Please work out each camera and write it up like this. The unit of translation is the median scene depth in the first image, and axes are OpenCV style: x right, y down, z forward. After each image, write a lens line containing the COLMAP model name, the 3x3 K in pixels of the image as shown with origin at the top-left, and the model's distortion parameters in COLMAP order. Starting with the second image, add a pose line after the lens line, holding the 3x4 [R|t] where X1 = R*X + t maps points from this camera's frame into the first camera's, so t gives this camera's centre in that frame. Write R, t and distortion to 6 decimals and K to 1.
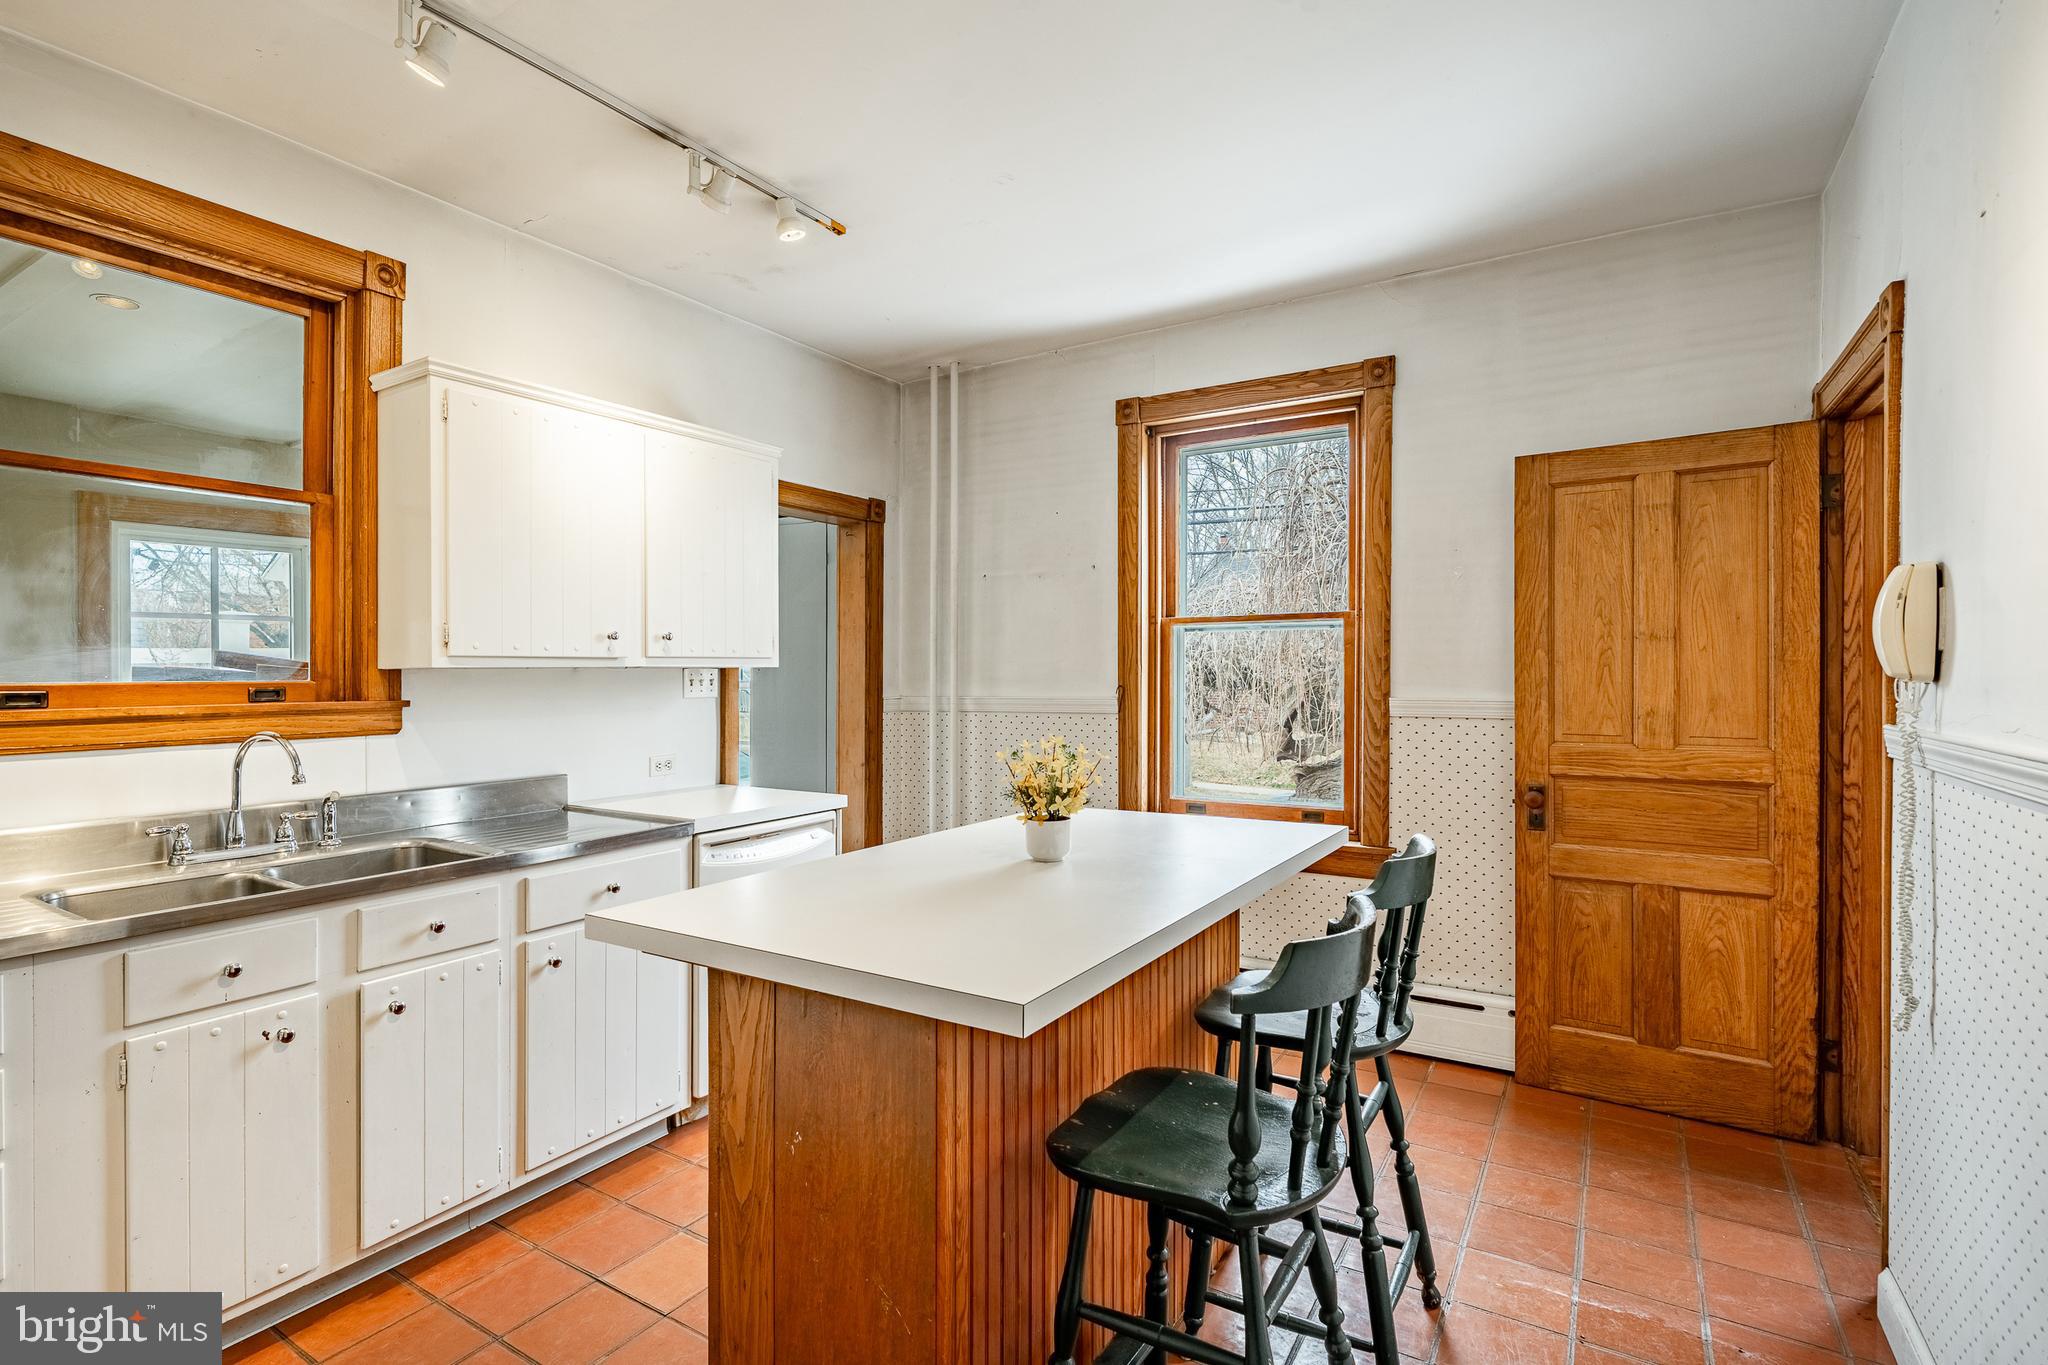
lens RADIAL K [[962.9, 0, 1018.8], [0, 962.9, 675.5], [0, 0, 1]] dist [-0.000394, 0.000110]
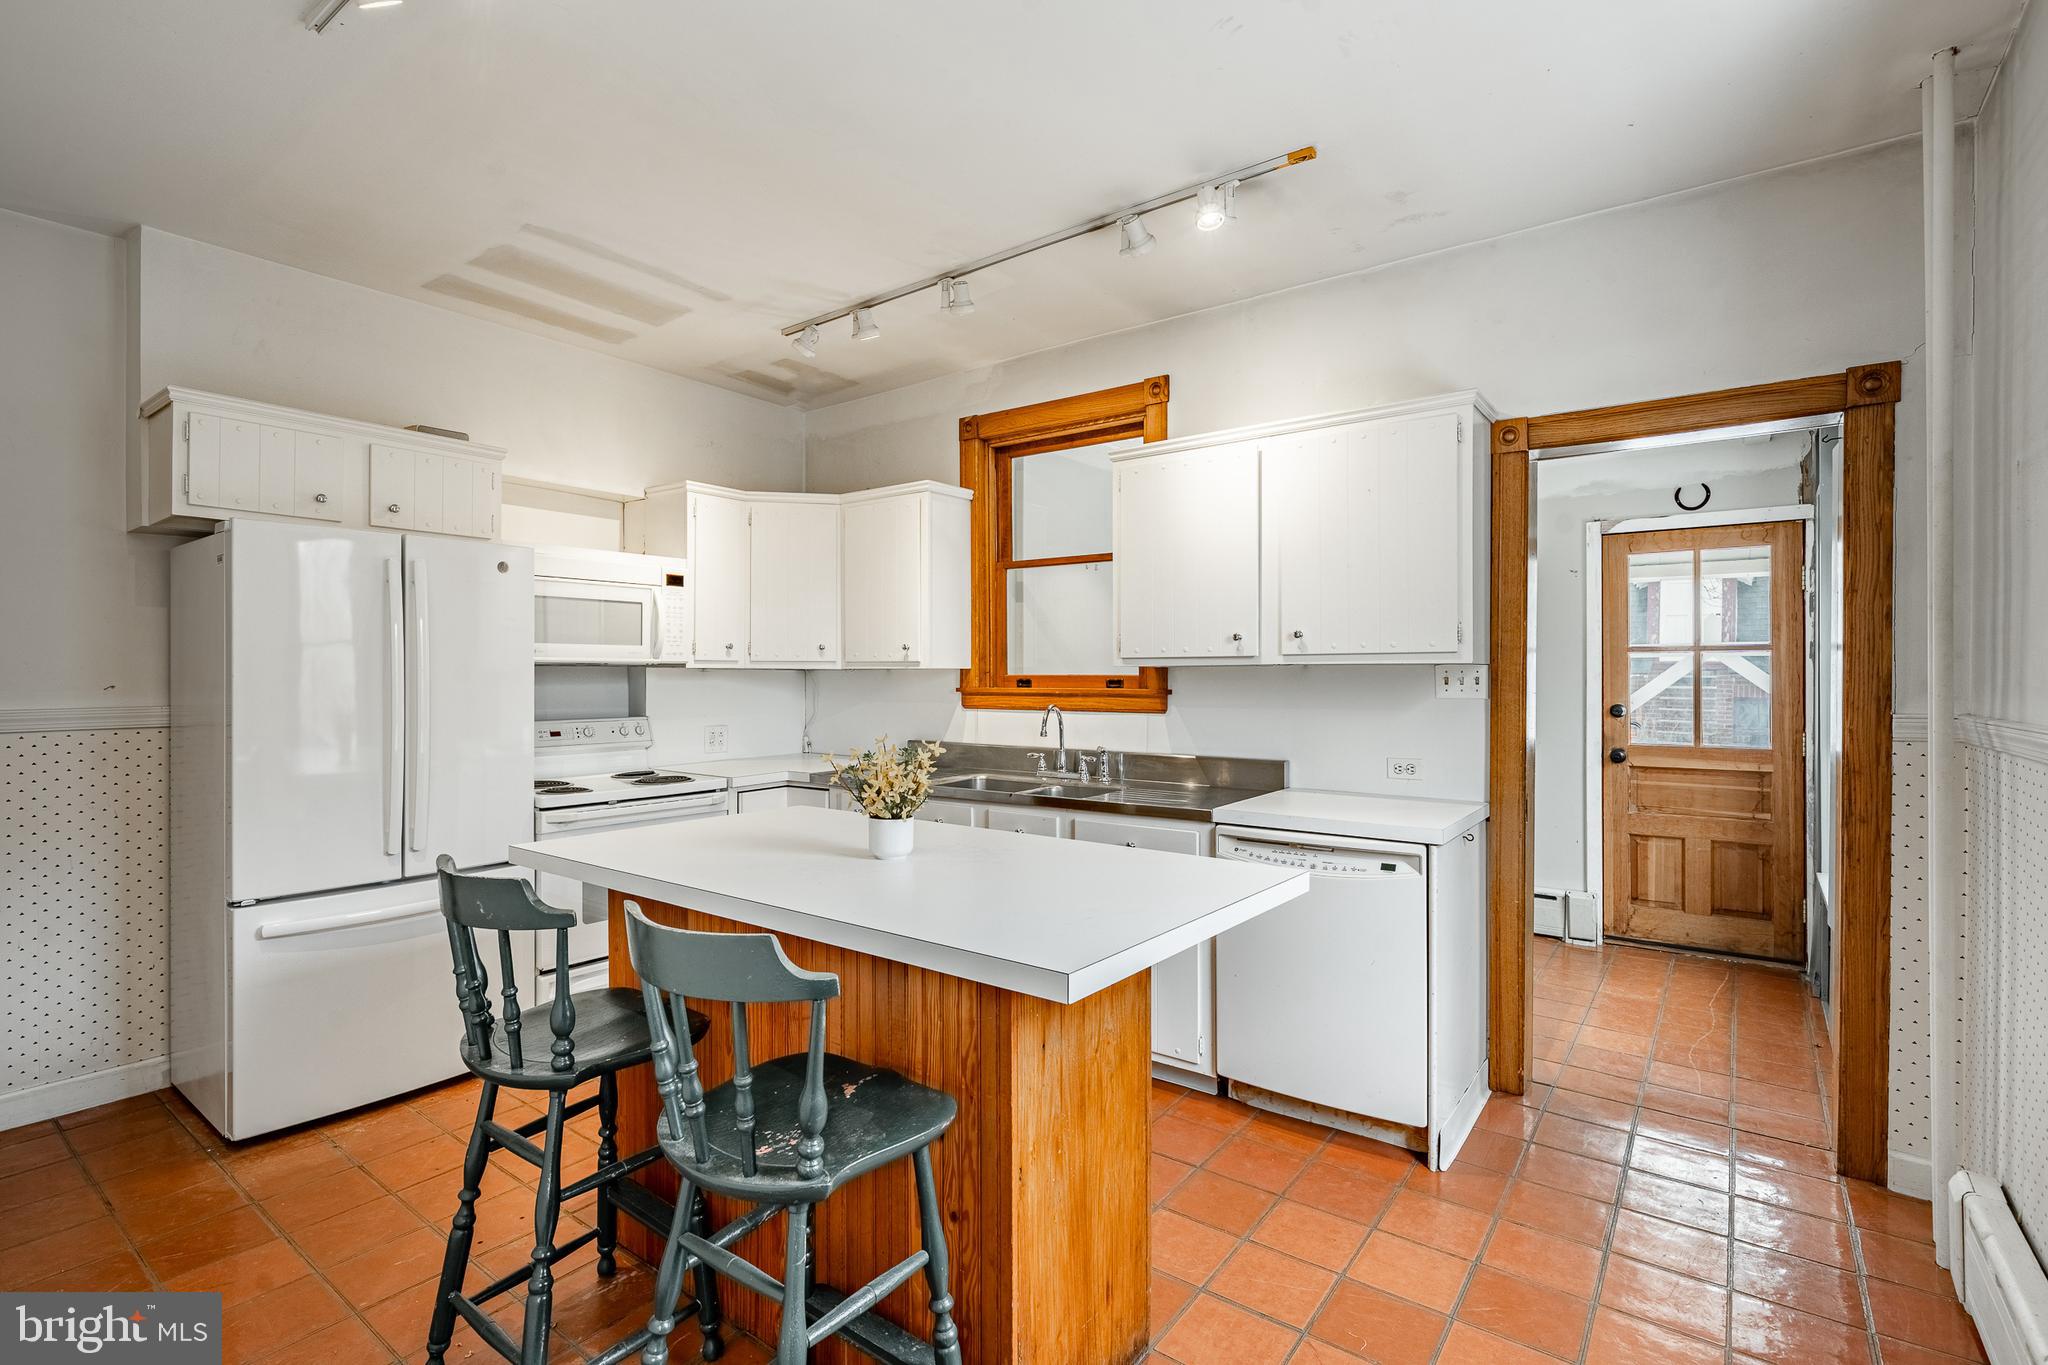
lens RADIAL K [[962.9, 0, 1016.8], [0, 962.9, 676.2], [0, 0, 1]] dist [-0.000394, 0.000110]
pose [[-0.087583, 0.009396, -0.996113, 0.782368], [-0.001880, 0.999952, 0.009597, -0.006571], [0.996155, 0.002713, -0.087562, 0.923017]]
